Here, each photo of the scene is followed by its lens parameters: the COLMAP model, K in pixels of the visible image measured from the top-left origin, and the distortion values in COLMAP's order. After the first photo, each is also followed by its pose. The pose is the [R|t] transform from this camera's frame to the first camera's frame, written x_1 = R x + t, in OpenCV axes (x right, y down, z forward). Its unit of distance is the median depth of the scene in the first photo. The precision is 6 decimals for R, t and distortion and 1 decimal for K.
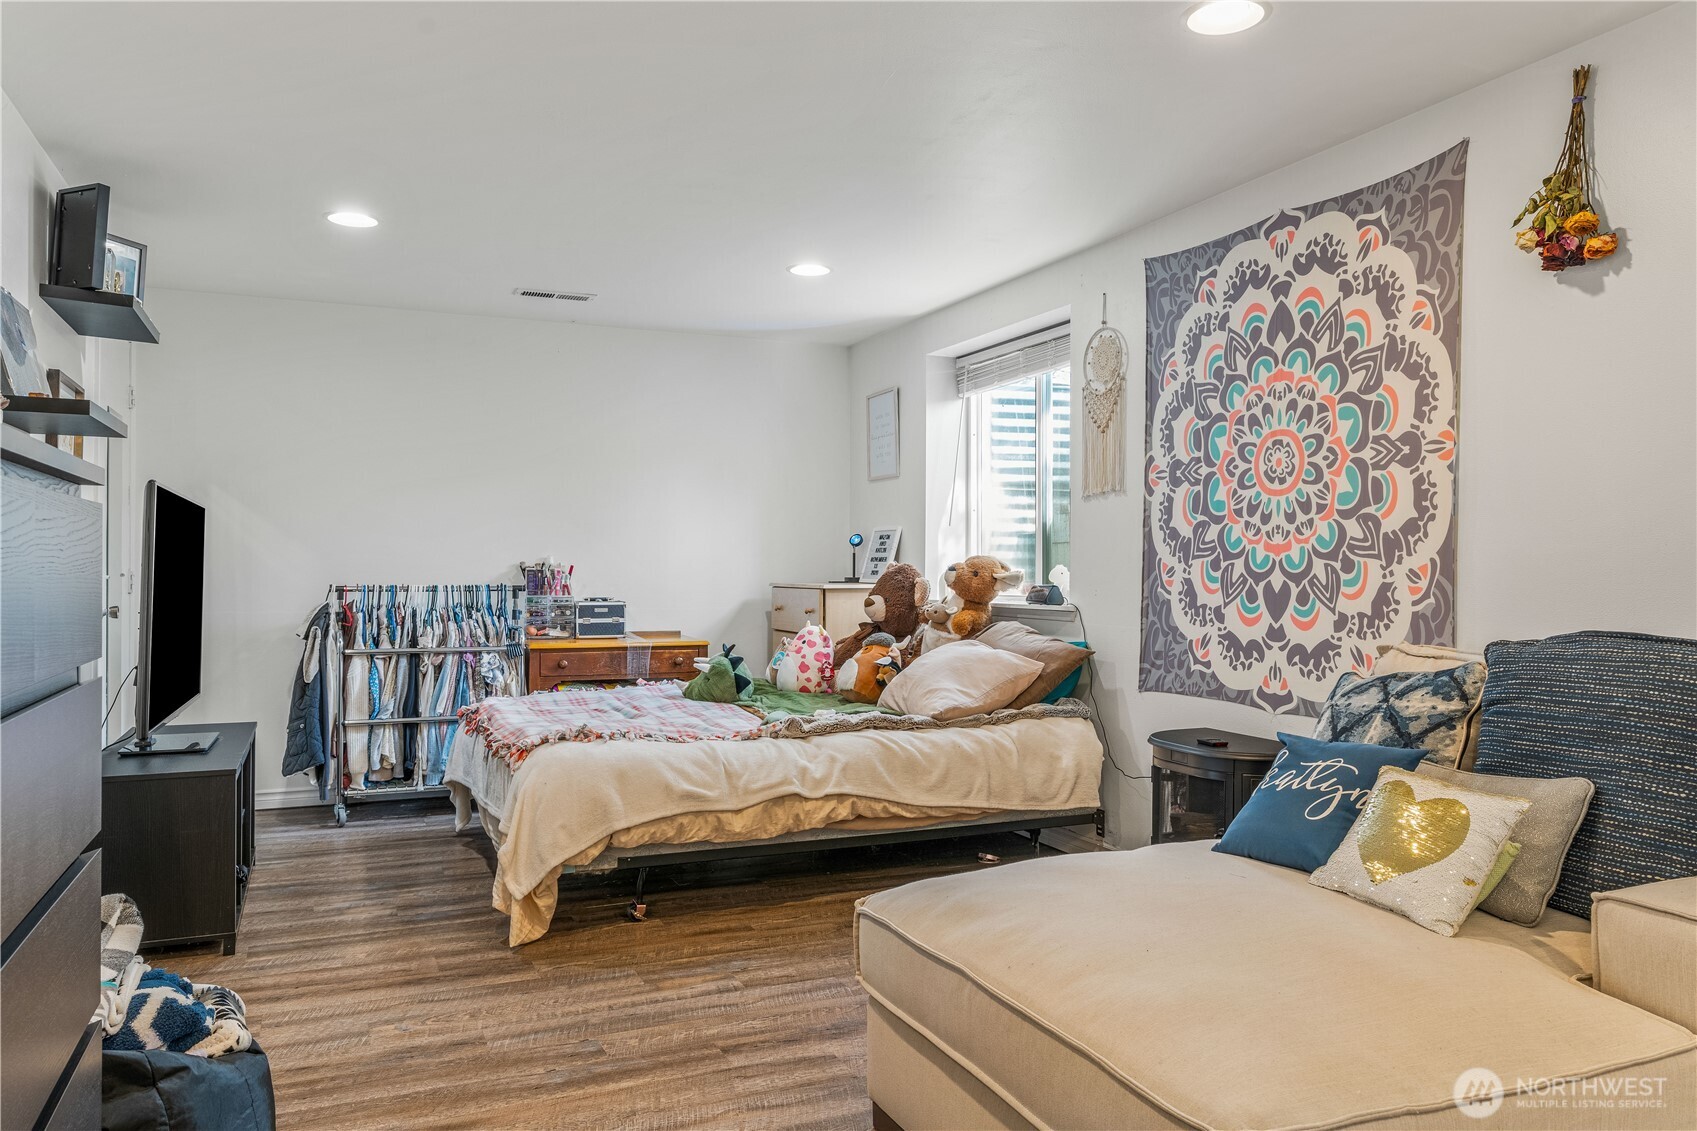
lens RADIAL K [[1197.8, 0, 879.7], [0, 1197.8, 563.3], [0, 0, 1]] dist [-0.001410, 0.009112]
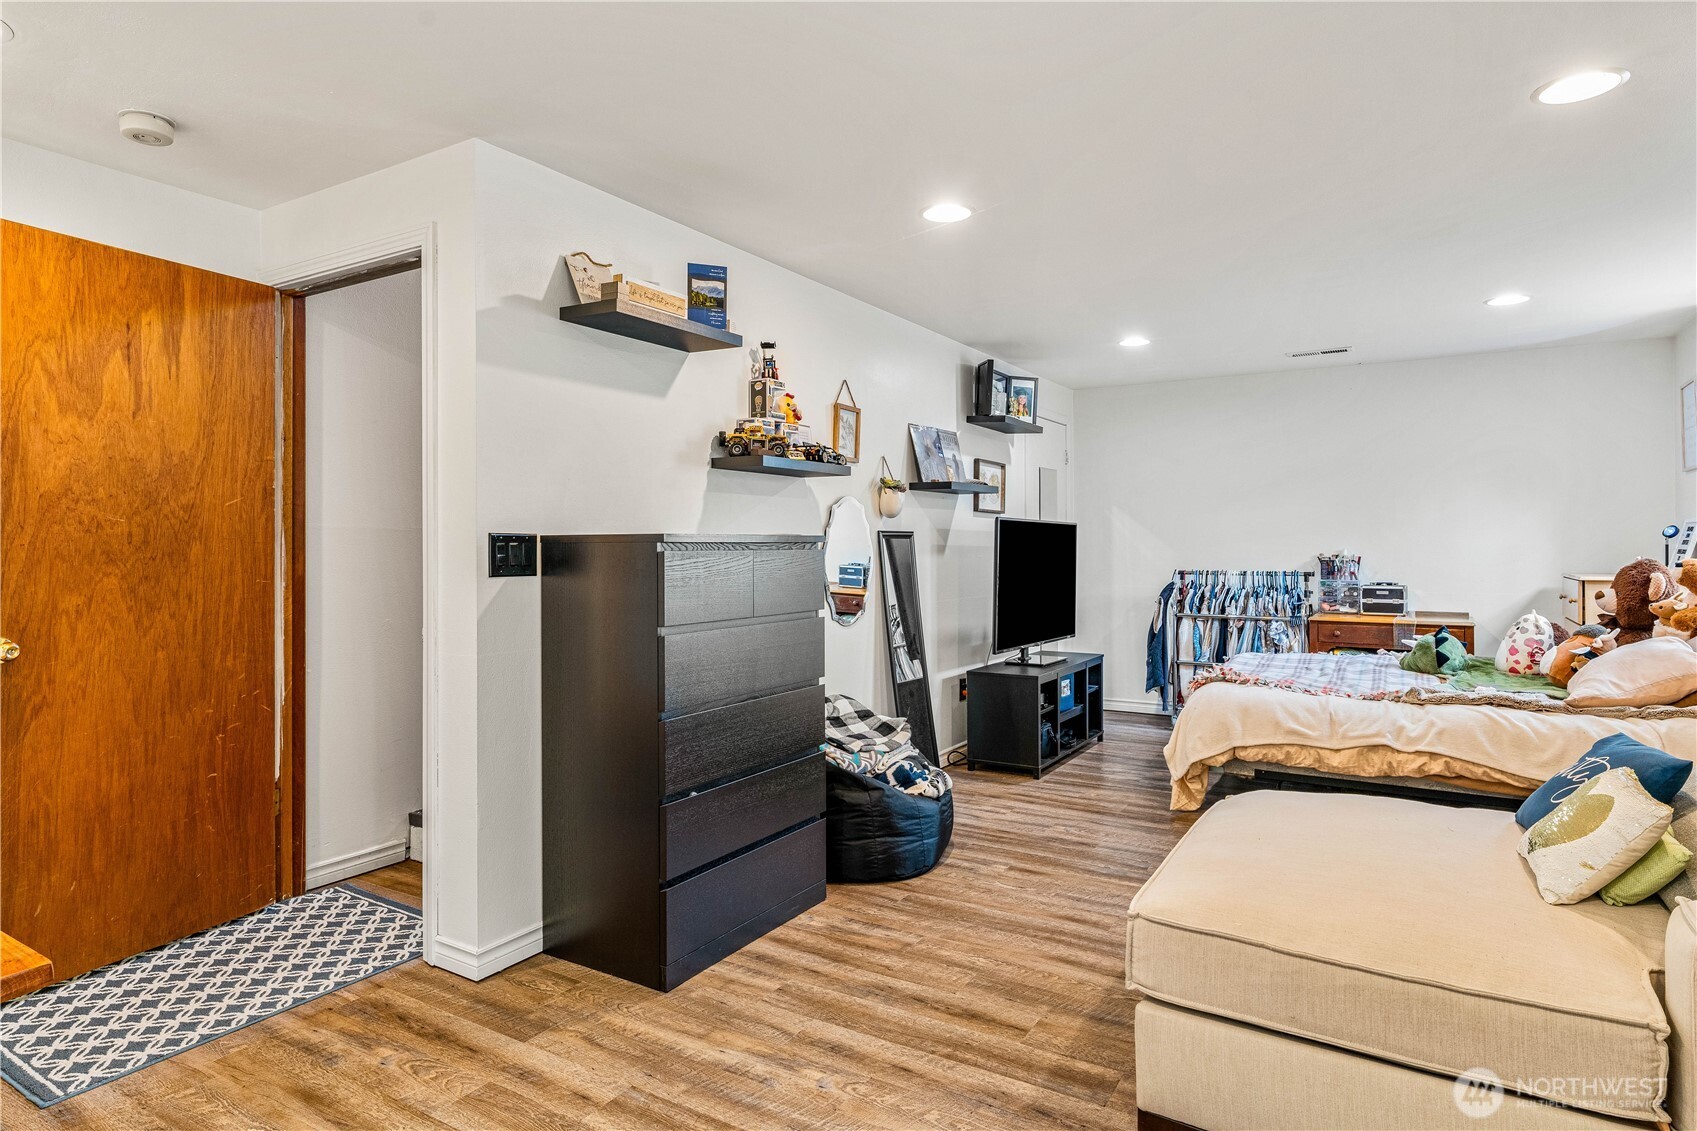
lens RADIAL K [[987.6, 0, 845.5], [0, 987.6, 555.7], [0, 0, 1]] dist [0.004315, 0.003122]
pose [[0.560901, 0.004807, -0.827869, 0.467281], [0.008493, 0.999897, 0.011560, -0.024372], [0.827839, -0.013515, 0.560803, -0.055883]]
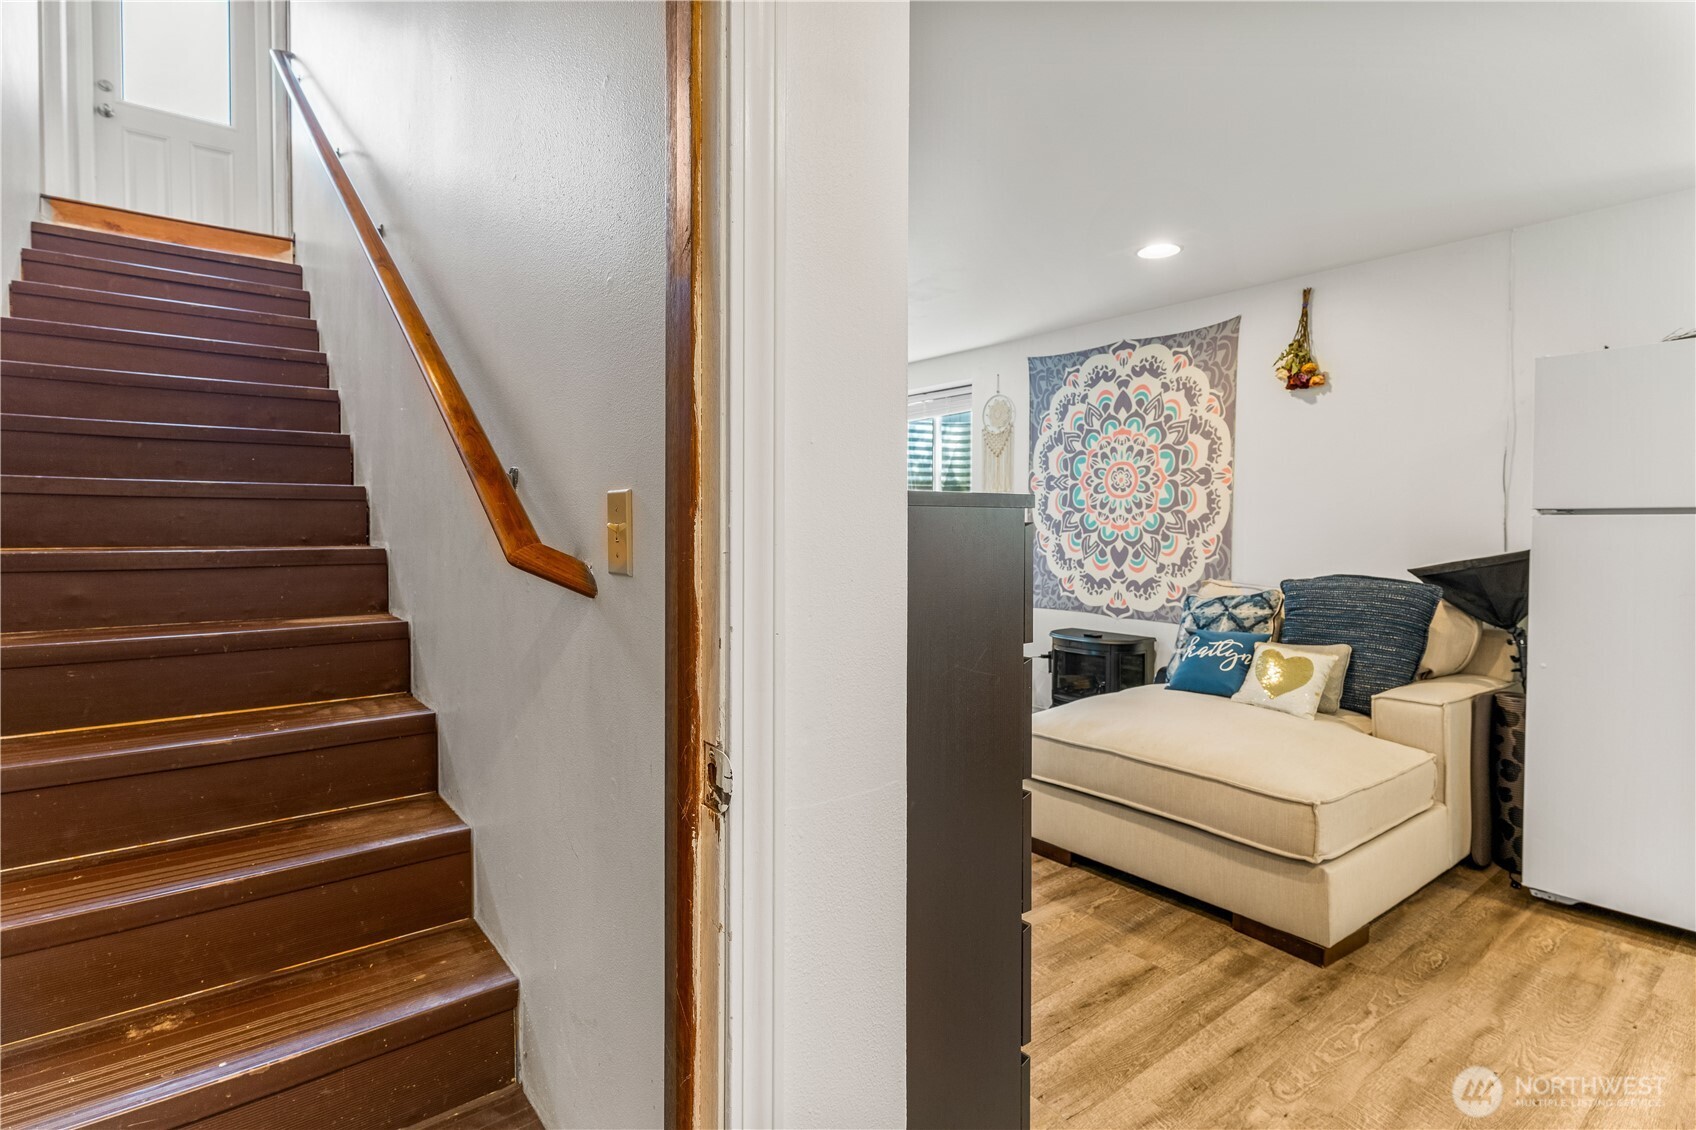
lens RADIAL K [[827.9, 0, 868.7], [0, 827.9, 540.7], [0, 0, 1]] dist [0.003308, 0.000985]
pose [[0.966190, -0.005194, 0.257779, -0.349550], [-0.001183, 0.999697, 0.024577, -0.022159], [-0.257829, -0.024051, 0.965891, -0.108694]]
